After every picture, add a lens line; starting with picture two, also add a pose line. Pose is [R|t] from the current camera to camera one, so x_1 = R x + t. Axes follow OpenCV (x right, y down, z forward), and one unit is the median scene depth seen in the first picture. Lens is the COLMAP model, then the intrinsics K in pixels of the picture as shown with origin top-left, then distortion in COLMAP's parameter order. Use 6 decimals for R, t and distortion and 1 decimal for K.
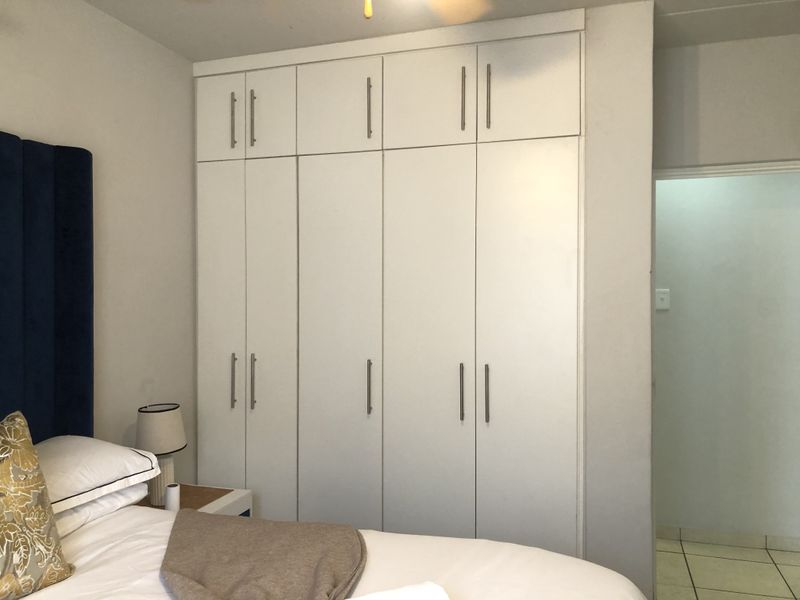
lens RADIAL K [[654.7, 0, 398.8], [0, 654.7, 297.0], [0, 0, 1]] dist [0.017445, -0.007618]
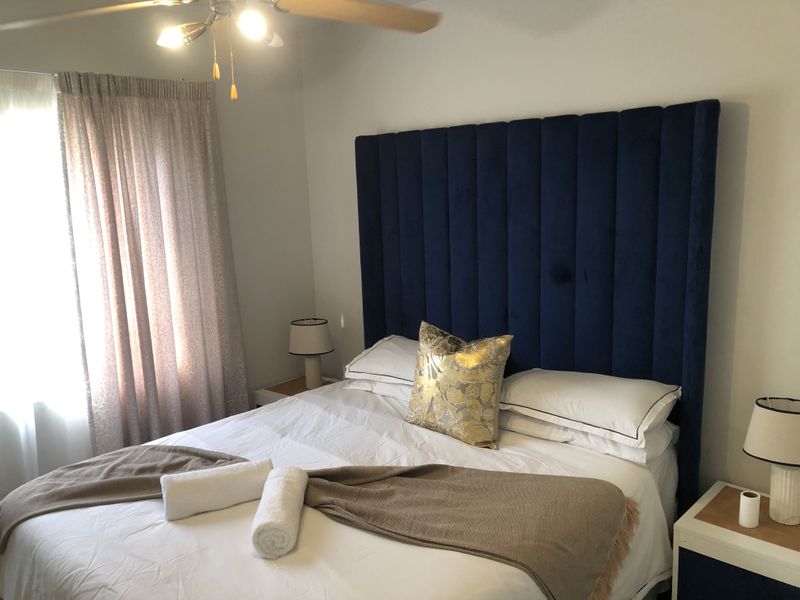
lens RADIAL K [[654.7, 0, 398.8], [0, 654.7, 297.0], [0, 0, 1]] dist [0.017445, -0.007618]
pose [[-0.441595, 0.182044, -0.878552, 0.658320], [0.028987, 0.981583, 0.188823, -0.159118], [0.896746, 0.057917, -0.438739, 1.158040]]
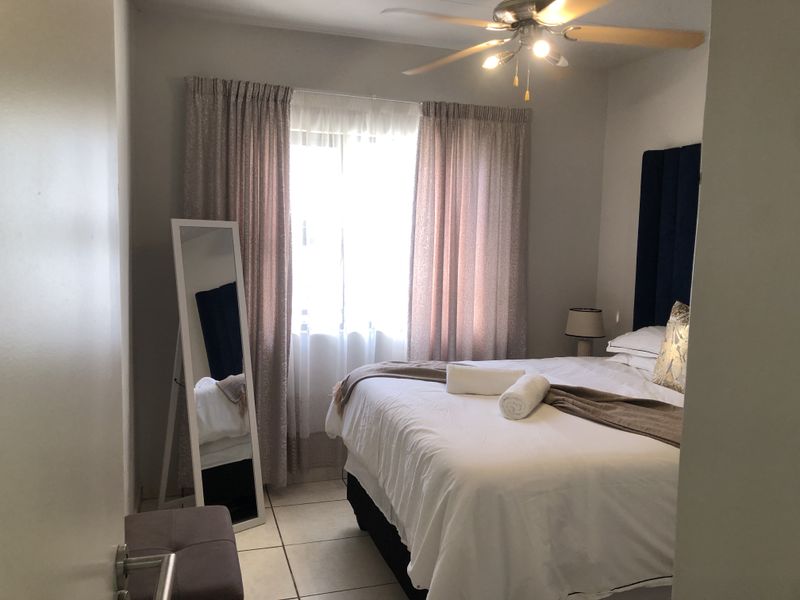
lens RADIAL K [[665.1, 0, 400.0], [0, 665.1, 300.0], [0, 0, 1]] dist [0.053366, -0.005198]
pose [[-0.809161, 0.038991, -0.586292, 0.916897], [-0.027434, 0.994201, 0.103980, -0.005895], [0.586946, 0.100221, -0.803399, 1.498039]]
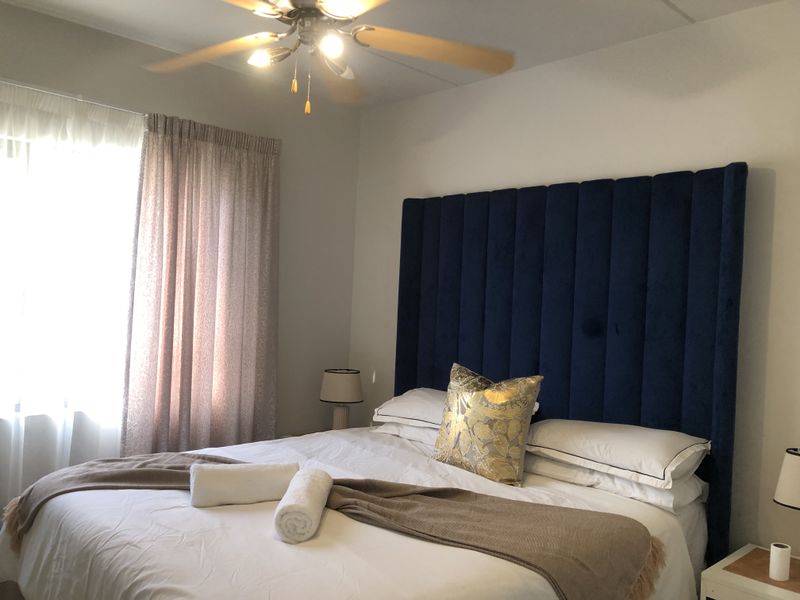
lens RADIAL K [[654.7, 0, 398.8], [0, 654.7, 297.0], [0, 0, 1]] dist [0.017445, -0.007618]
pose [[-0.489273, -0.015866, -0.871986, 0.729031], [-0.051031, 0.998642, 0.010463, -0.005007], [0.870636, 0.049618, -0.489418, 1.181638]]
